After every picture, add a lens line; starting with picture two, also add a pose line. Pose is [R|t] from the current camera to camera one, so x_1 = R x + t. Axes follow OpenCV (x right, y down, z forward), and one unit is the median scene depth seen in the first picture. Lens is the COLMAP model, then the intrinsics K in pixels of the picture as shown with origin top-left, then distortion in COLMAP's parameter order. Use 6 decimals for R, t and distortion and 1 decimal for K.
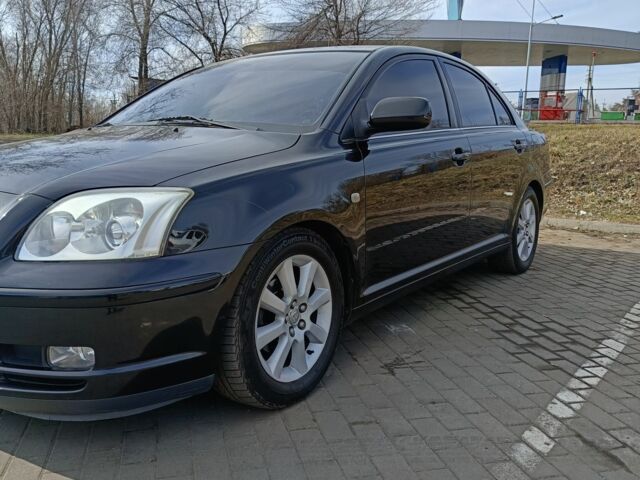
lens RADIAL K [[597.6, 0, 316.5], [0, 597.6, 240.5], [0, 0, 1]] dist [0.106419, -0.159107]
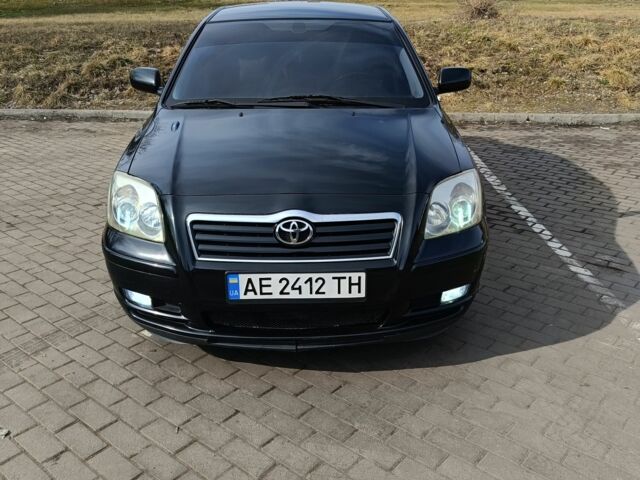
lens RADIAL K [[599.3, 0, 320.9], [0, 599.3, 236.8], [0, 0, 1]] dist [0.090976, -0.151871]
pose [[0.810933, -0.223369, 0.540827, -0.398554], [0.109506, 0.965875, 0.234723, -0.092590], [-0.574801, -0.131121, 0.807720, -0.009106]]
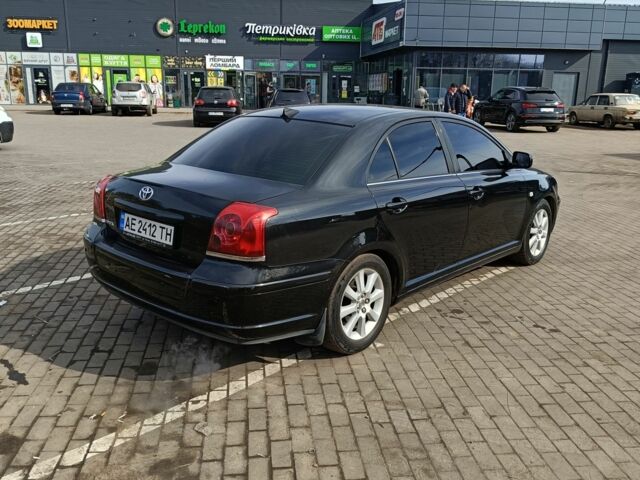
lens RADIAL K [[597.6, 0, 316.5], [0, 597.6, 240.5], [0, 0, 1]] dist [0.106419, -0.159107]
pose [[-0.993681, -0.059862, 0.094948, 0.009903], [-0.015695, 0.911706, 0.410543, -0.353866], [-0.111141, 0.406459, -0.906884, 1.408967]]
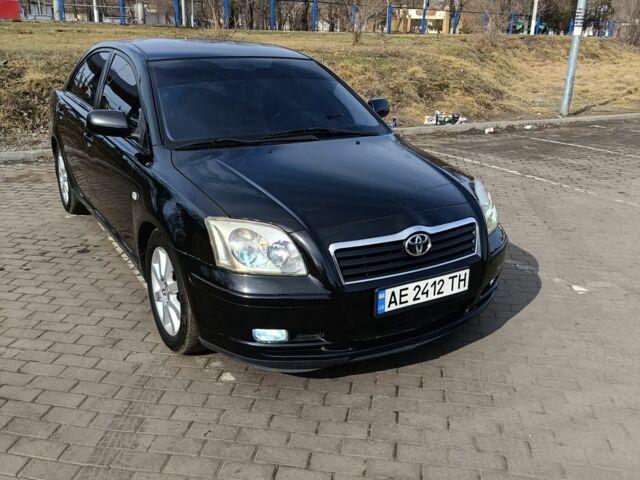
lens RADIAL K [[597.6, 0, 316.5], [0, 597.6, 240.5], [0, 0, 1]] dist [0.106419, -0.159107]
pose [[0.403338, -0.303776, 0.863156, -0.610108], [0.141536, 0.952646, 0.269134, -0.138954], [-0.904039, 0.013616, 0.427234, 0.183488]]
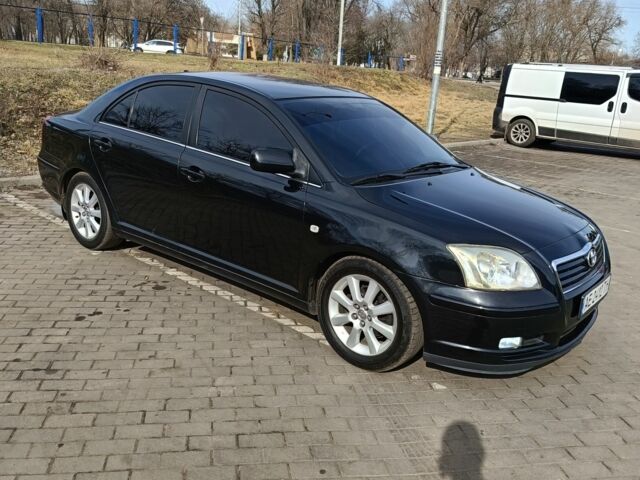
lens RADIAL K [[599.3, 0, 320.9], [0, 599.3, 236.8], [0, 0, 1]] dist [0.090976, -0.151871]
pose [[0.078827, -0.282009, 0.956168, -0.740244], [0.102769, 0.956341, 0.273587, -0.200390], [-0.991577, 0.076699, 0.104367, 0.483150]]
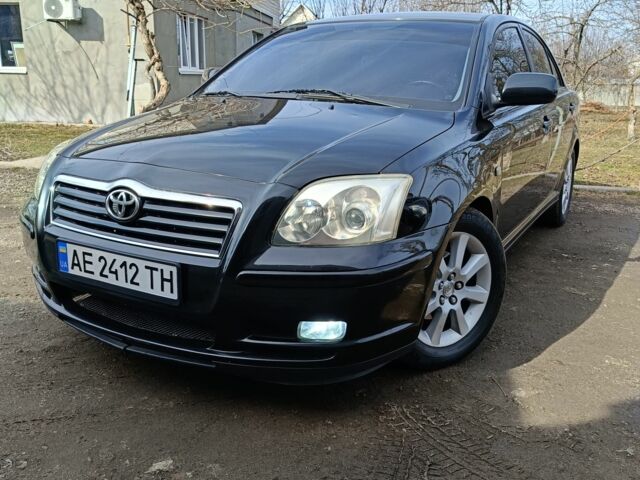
lens RADIAL K [[599.3, 0, 320.9], [0, 599.3, 236.8], [0, 0, 1]] dist [0.090976, -0.151871]
pose [[0.995887, -0.013570, 0.089584, -0.135594], [0.004994, 0.995439, 0.095269, -0.022782], [-0.090468, -0.094429, 0.991412, -0.021912]]
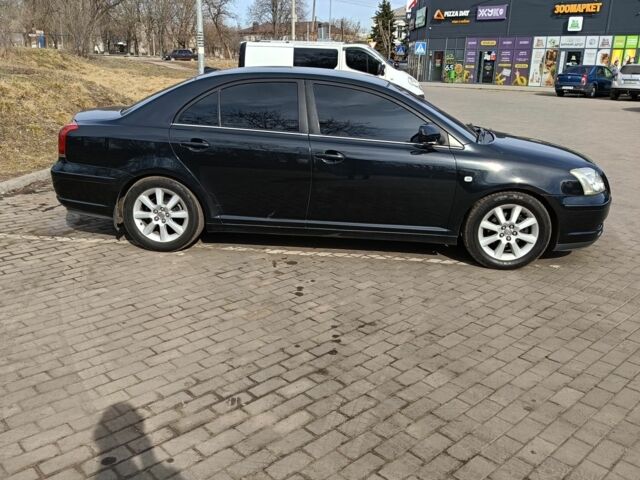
lens RADIAL K [[597.6, 0, 316.5], [0, 597.6, 240.5], [0, 0, 1]] dist [0.106419, -0.159107]
pose [[-0.504157, -0.277377, 0.817856, -0.755447], [0.114178, 0.917296, 0.381485, -0.296575], [-0.856031, 0.285709, -0.430791, 1.053929]]
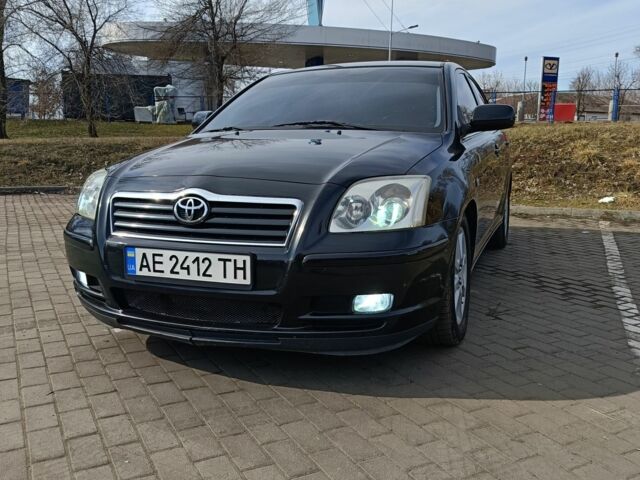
lens RADIAL K [[597.6, 0, 316.5], [0, 597.6, 240.5], [0, 0, 1]] dist [0.106419, -0.159107]
pose [[0.971298, -0.051089, 0.232314, -0.221634], [0.051496, 0.998664, 0.004315, 0.011027], [-0.232224, 0.007772, 0.972631, -0.069543]]
